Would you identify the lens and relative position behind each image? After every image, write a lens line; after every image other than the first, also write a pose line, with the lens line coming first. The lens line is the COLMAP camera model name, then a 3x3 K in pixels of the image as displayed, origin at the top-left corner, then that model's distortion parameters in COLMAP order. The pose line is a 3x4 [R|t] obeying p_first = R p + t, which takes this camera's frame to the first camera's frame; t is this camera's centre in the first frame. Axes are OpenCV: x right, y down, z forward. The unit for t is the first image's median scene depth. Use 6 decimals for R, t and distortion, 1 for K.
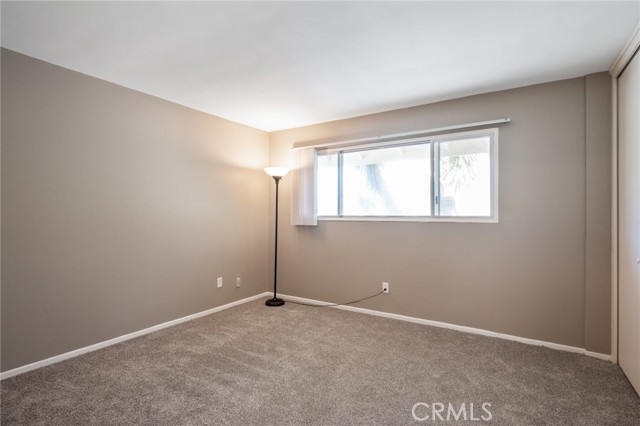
lens RADIAL K [[313.4, 0, 323.3], [0, 313.4, 212.8], [0, 0, 1]] dist [0.001644, -0.001303]
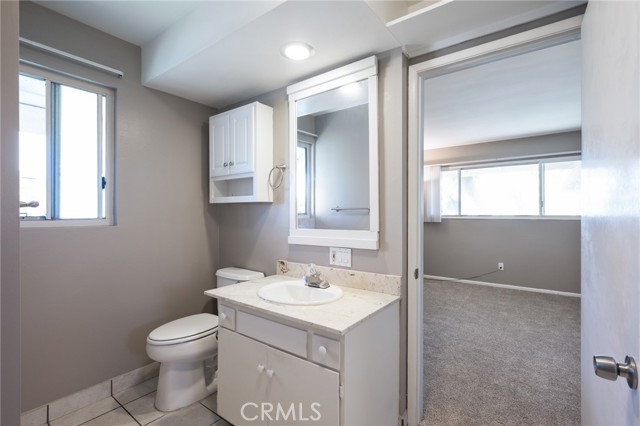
lens RADIAL K [[293.8, 0, 322.0], [0, 293.8, 213.6], [0, 0, 1]] dist [0.001590, 0.000223]
pose [[0.999503, 0.000015, -0.031528, -0.515656], [0.000112, 0.999992, 0.004036, -0.002810], [0.031527, -0.004038, 0.999495, -0.312262]]
